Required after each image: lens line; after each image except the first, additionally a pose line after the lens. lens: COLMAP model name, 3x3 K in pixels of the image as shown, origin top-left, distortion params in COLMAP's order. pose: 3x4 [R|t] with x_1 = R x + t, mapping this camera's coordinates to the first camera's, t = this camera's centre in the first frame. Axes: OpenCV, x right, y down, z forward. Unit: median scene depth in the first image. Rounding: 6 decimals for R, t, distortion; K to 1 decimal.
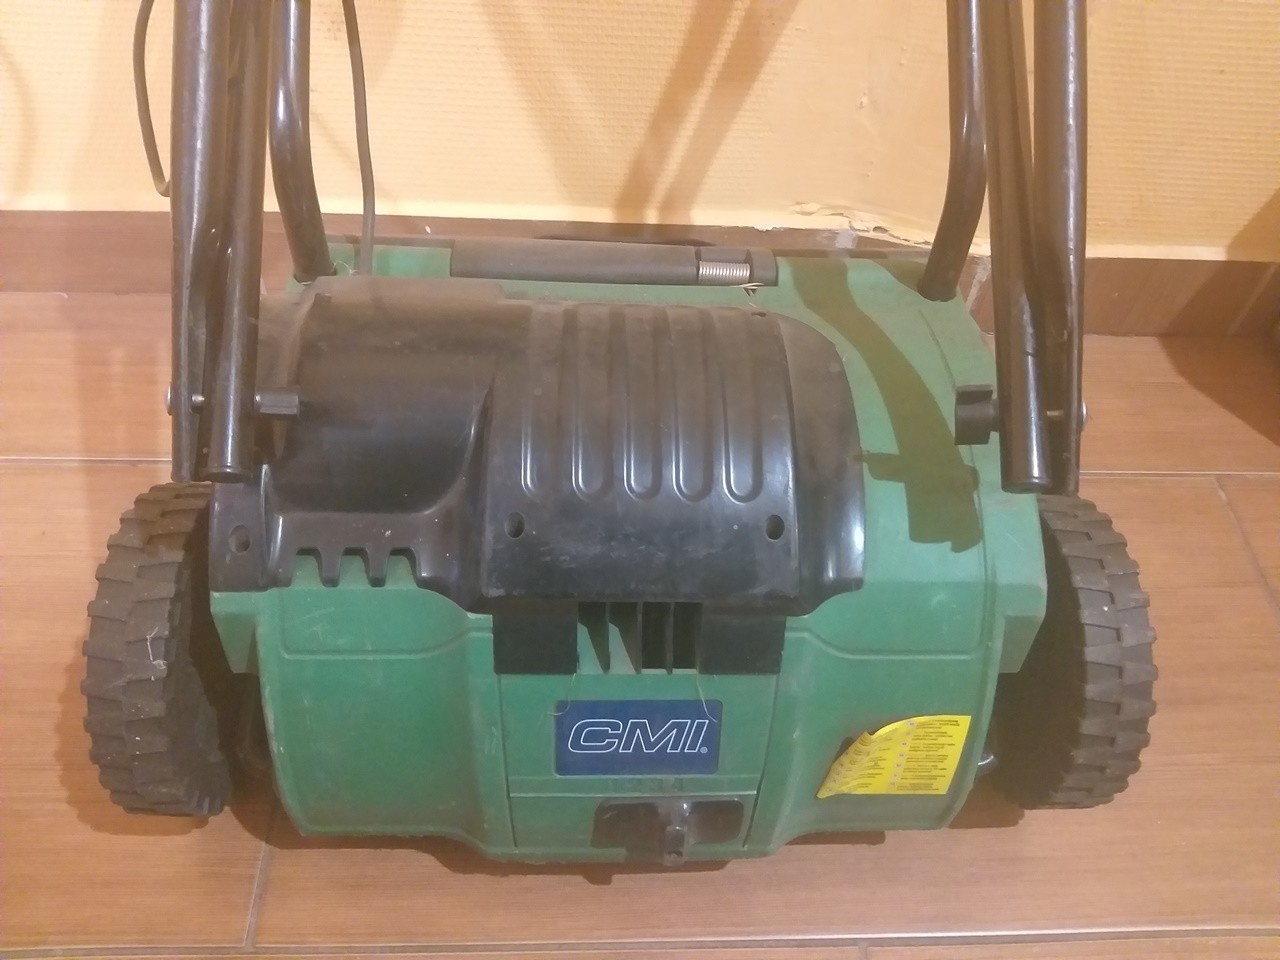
lens RADIAL K [[961.3, 0, 644.7], [0, 961.3, 472.7], [0, 0, 1]] dist [0.001216, -0.026204]
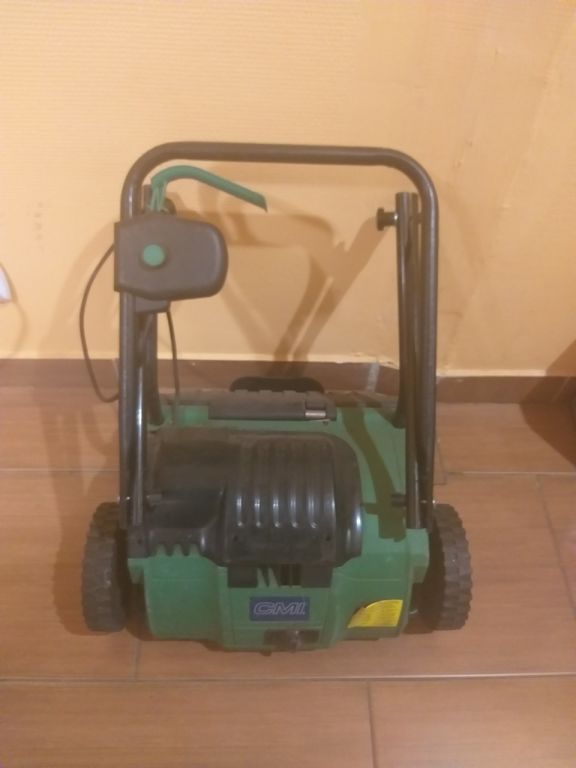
lens RADIAL K [[576.8, 0, 284.0], [0, 576.8, 384.4], [0, 0, 1]] dist [0.001216, -0.026204]
pose [[0.999678, -0.000149, -0.025394, 0.040265], [0.000736, 0.999733, 0.023115, -0.340937], [0.025384, -0.023126, 0.999410, -0.537001]]
